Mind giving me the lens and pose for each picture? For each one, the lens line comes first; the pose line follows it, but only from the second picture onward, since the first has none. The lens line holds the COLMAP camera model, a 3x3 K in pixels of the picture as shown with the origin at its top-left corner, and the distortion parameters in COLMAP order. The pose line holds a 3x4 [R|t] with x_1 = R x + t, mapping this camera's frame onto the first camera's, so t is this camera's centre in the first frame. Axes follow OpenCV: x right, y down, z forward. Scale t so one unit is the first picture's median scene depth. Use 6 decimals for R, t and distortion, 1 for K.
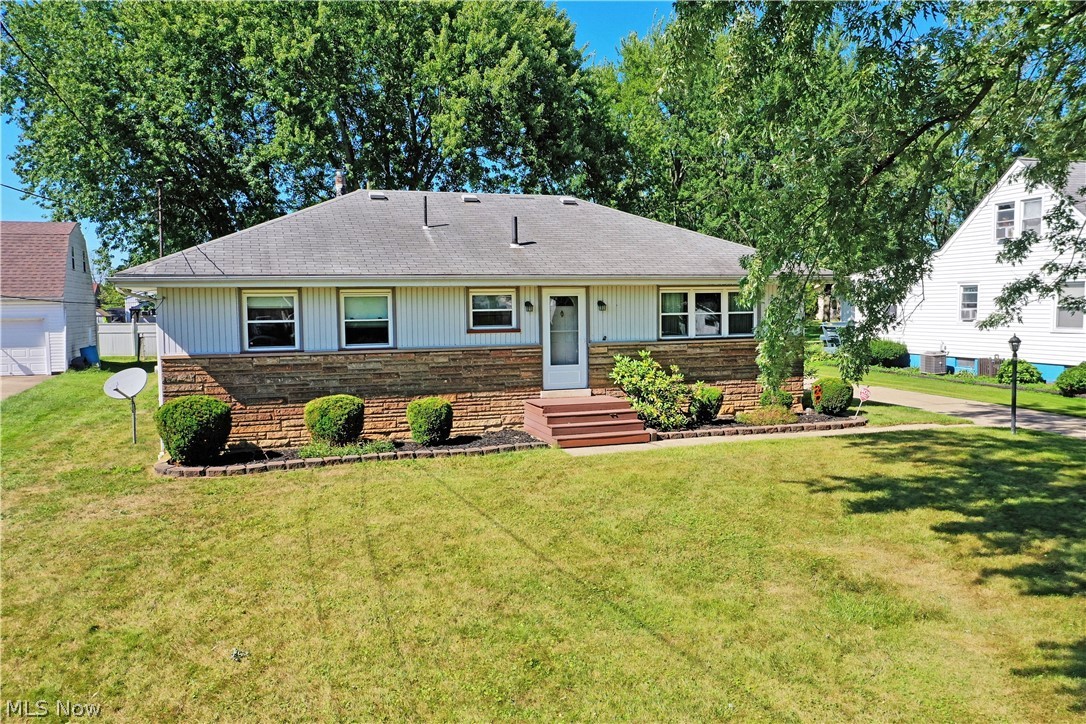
lens RADIAL K [[855.7, 0, 543.0], [0, 855.7, 362.0], [0, 0, 1]] dist [0.044342, 0.000178]
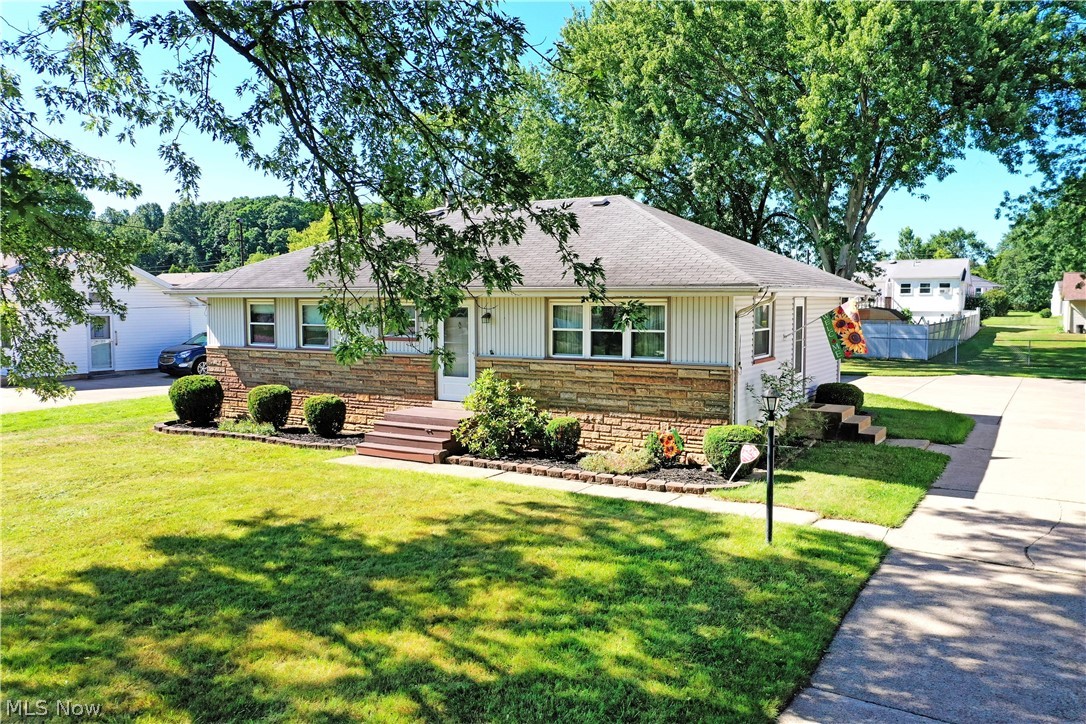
lens RADIAL K [[855.7, 0, 543.0], [0, 855.7, 362.0], [0, 0, 1]] dist [0.044342, 0.000178]
pose [[0.656624, 0.059384, -0.751876, 0.826127], [-0.075515, 0.997062, 0.012800, -0.033558], [0.750428, 0.048373, 0.659180, 0.424663]]
